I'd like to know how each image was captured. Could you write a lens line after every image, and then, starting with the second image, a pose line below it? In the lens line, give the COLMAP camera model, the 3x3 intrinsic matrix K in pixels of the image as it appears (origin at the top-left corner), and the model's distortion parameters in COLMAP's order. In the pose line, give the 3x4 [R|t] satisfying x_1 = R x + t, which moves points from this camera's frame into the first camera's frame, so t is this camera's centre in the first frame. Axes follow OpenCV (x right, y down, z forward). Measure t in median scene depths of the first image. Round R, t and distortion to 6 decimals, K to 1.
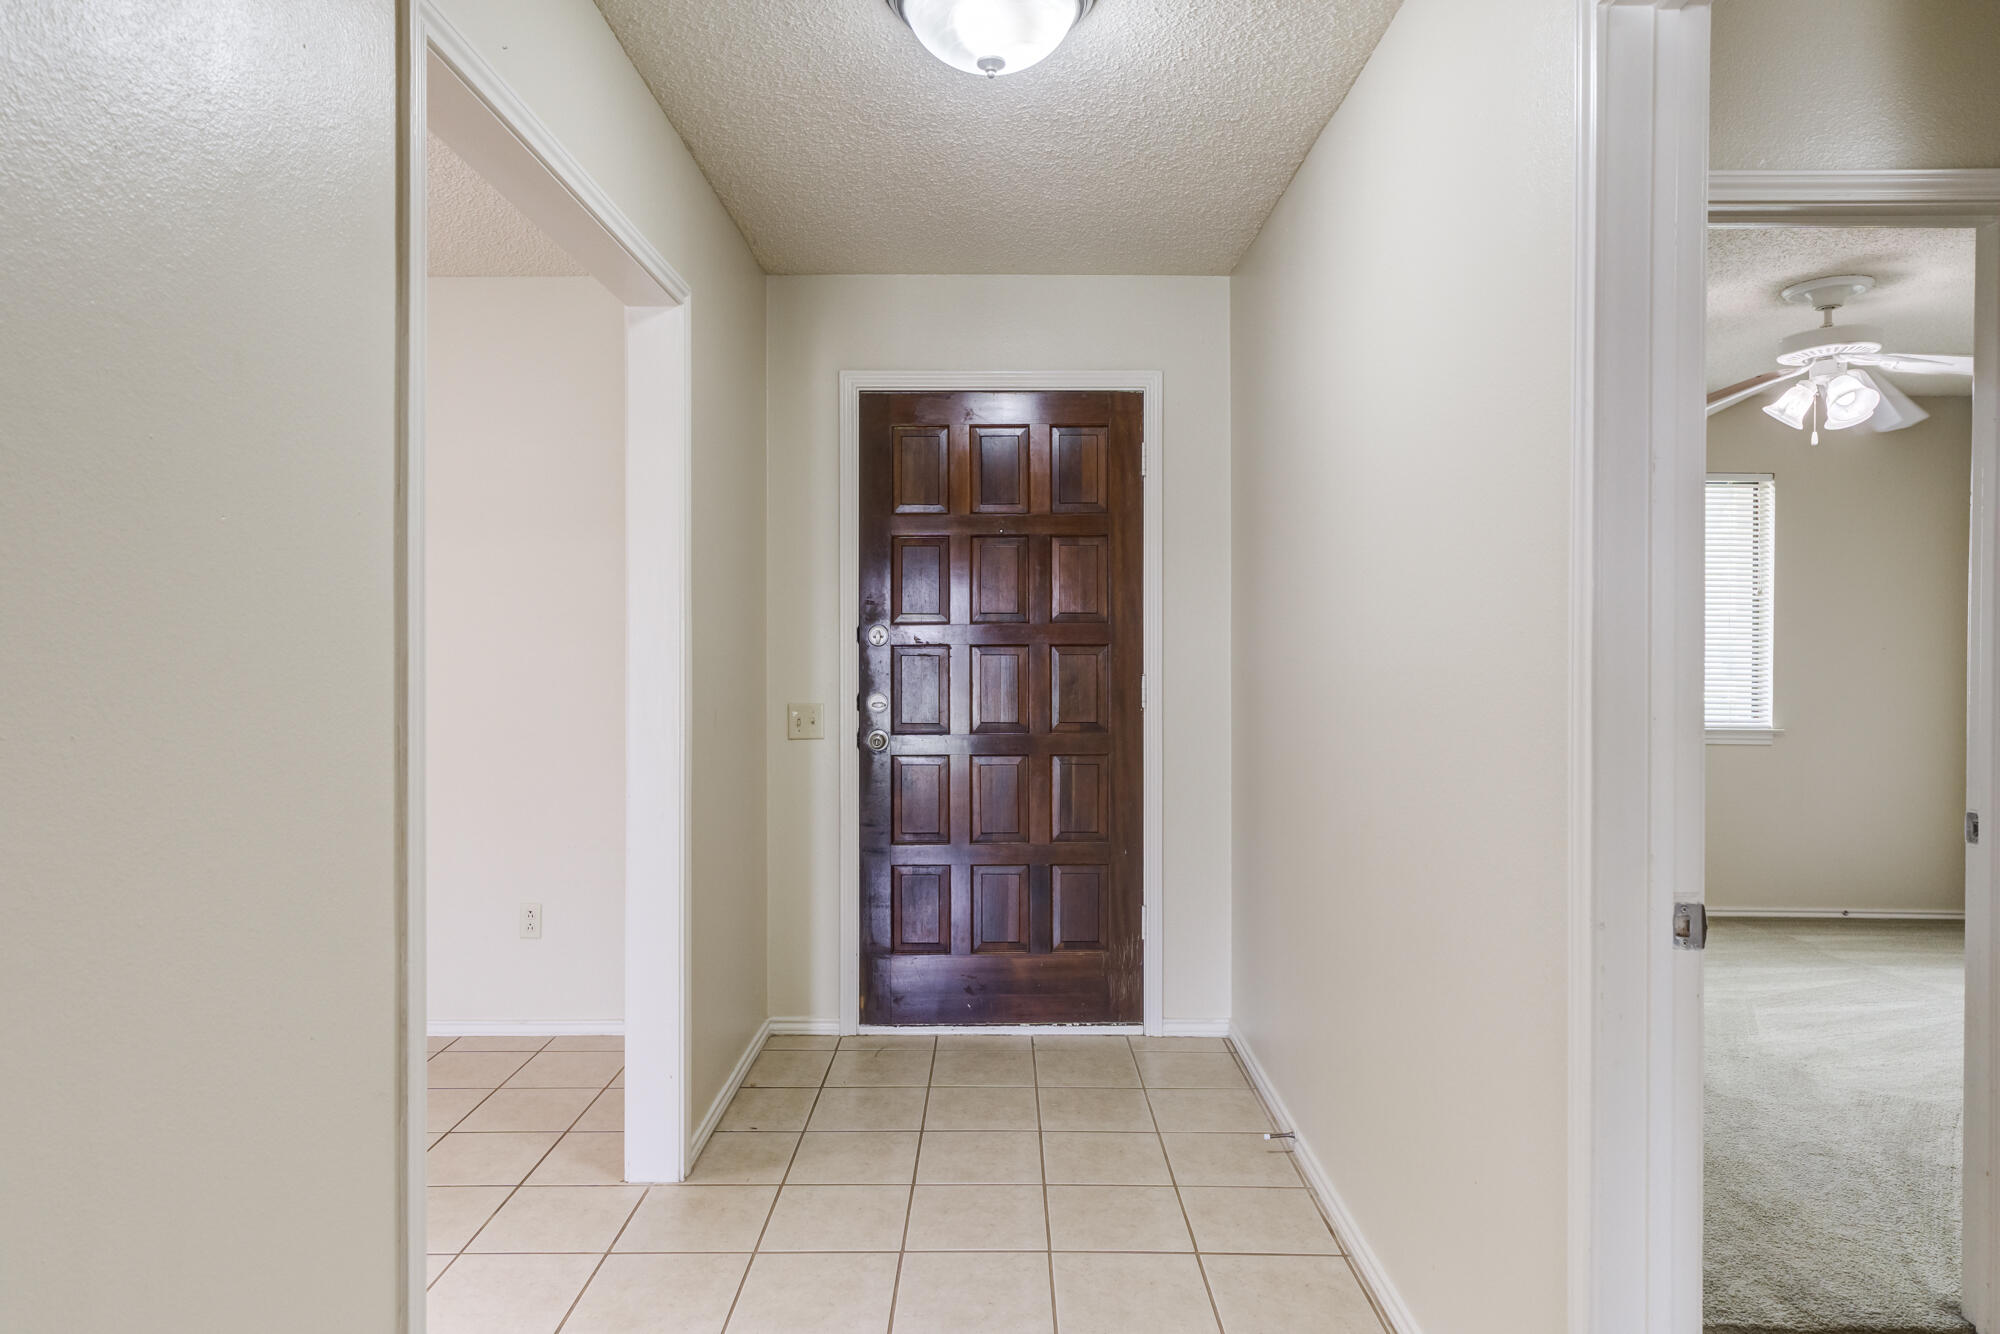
lens RADIAL K [[1194.6, 0, 1000.0], [0, 1194.6, 667.0], [0, 0, 1]] dist [-0.000466, 0.000452]
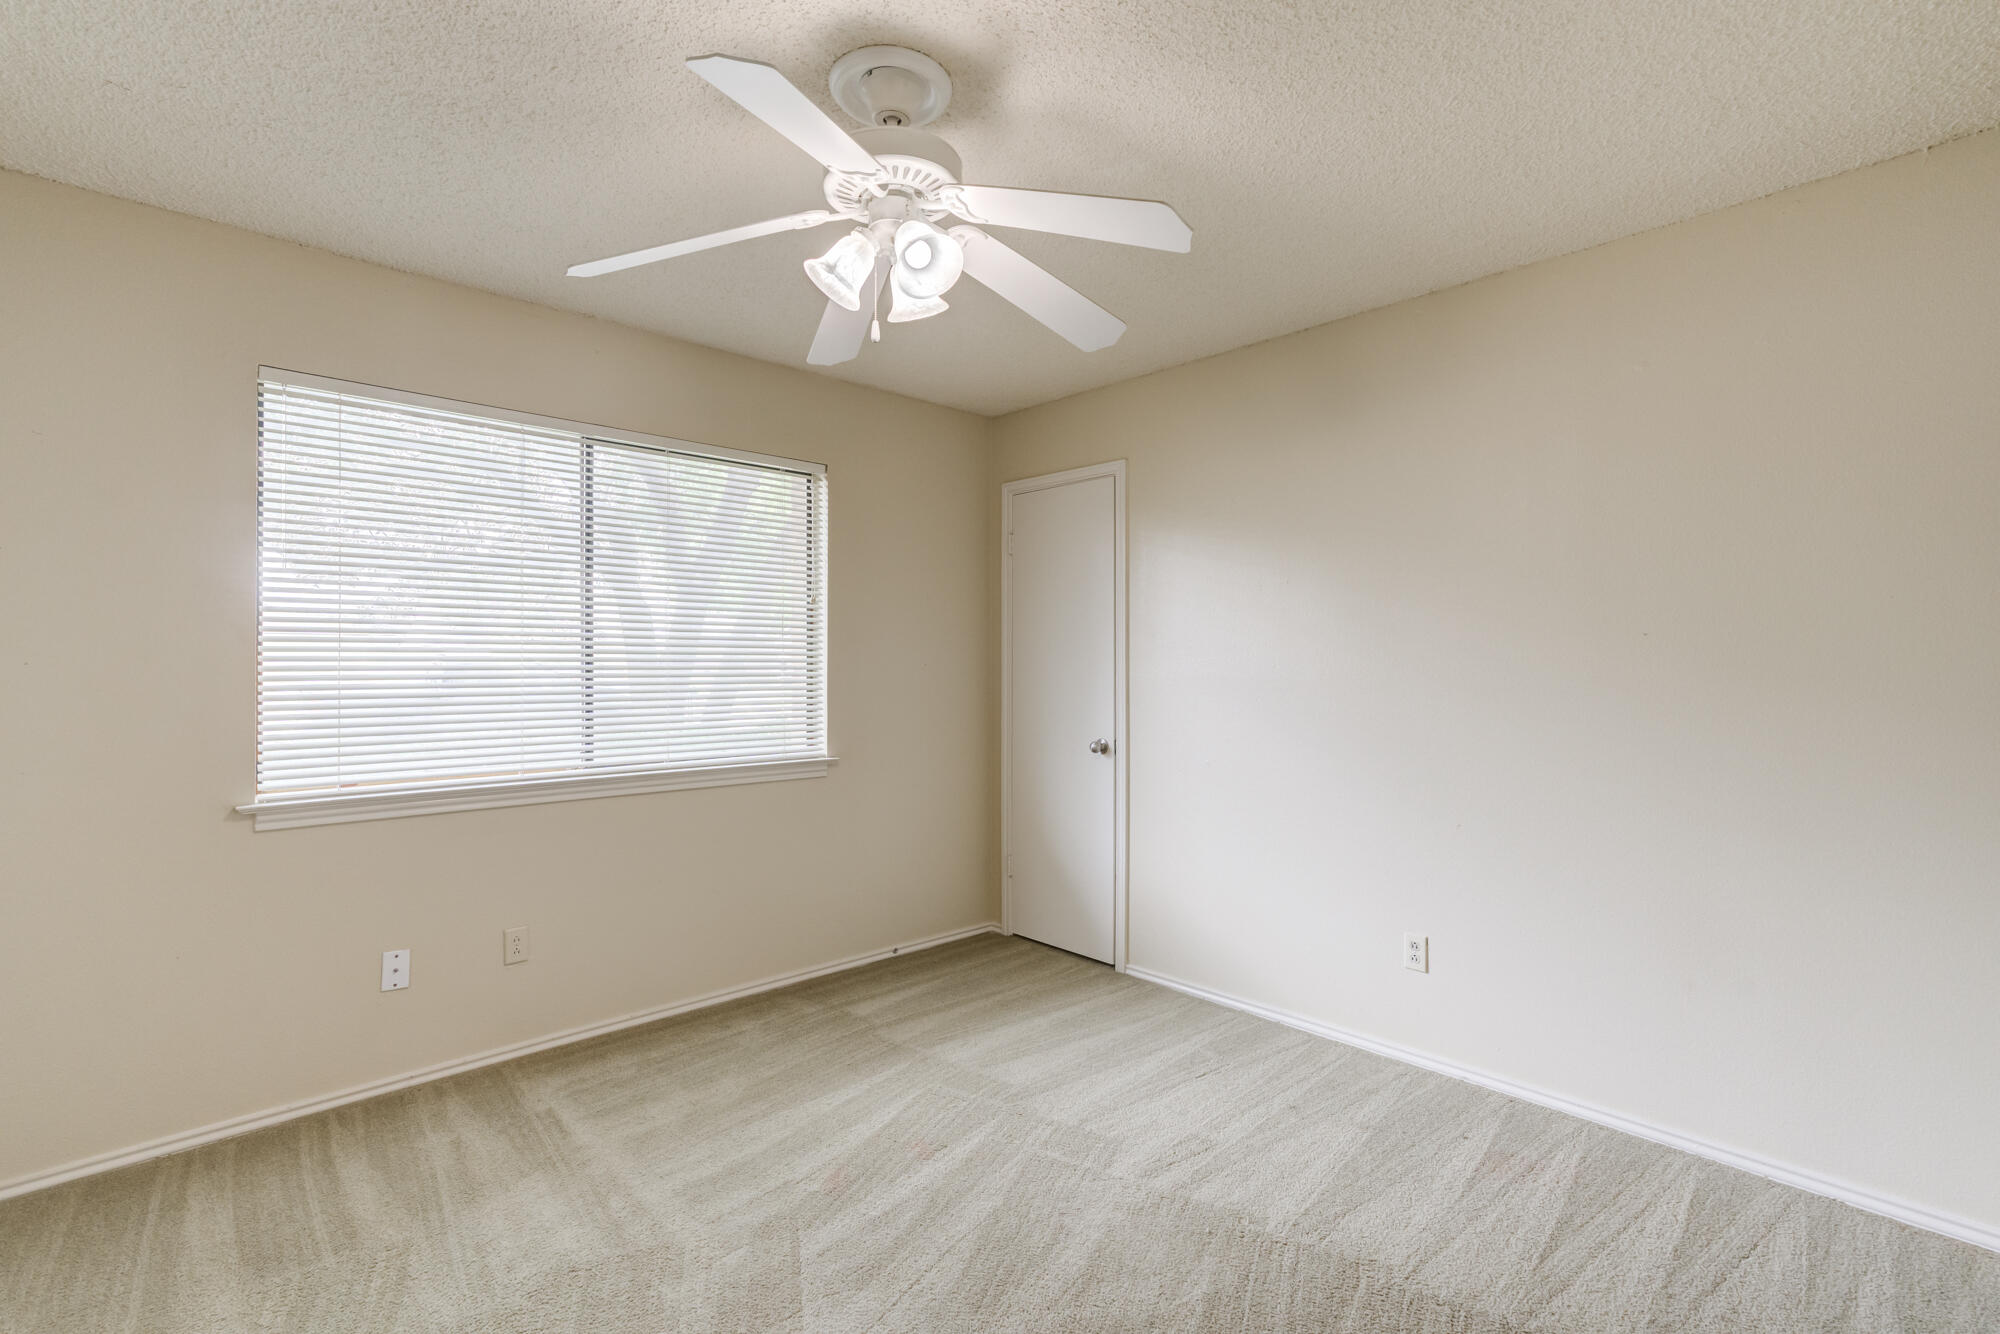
lens RADIAL K [[906.7, 0, 998.1], [0, 906.7, 642.3], [0, 0, 1]] dist [-0.010003, 0.015749]
pose [[0.728877, 0.017376, 0.684424, 0.291546], [0.011964, 0.999202, -0.038108, -0.005656], [-0.684540, 0.035964, 0.728088, 0.441989]]
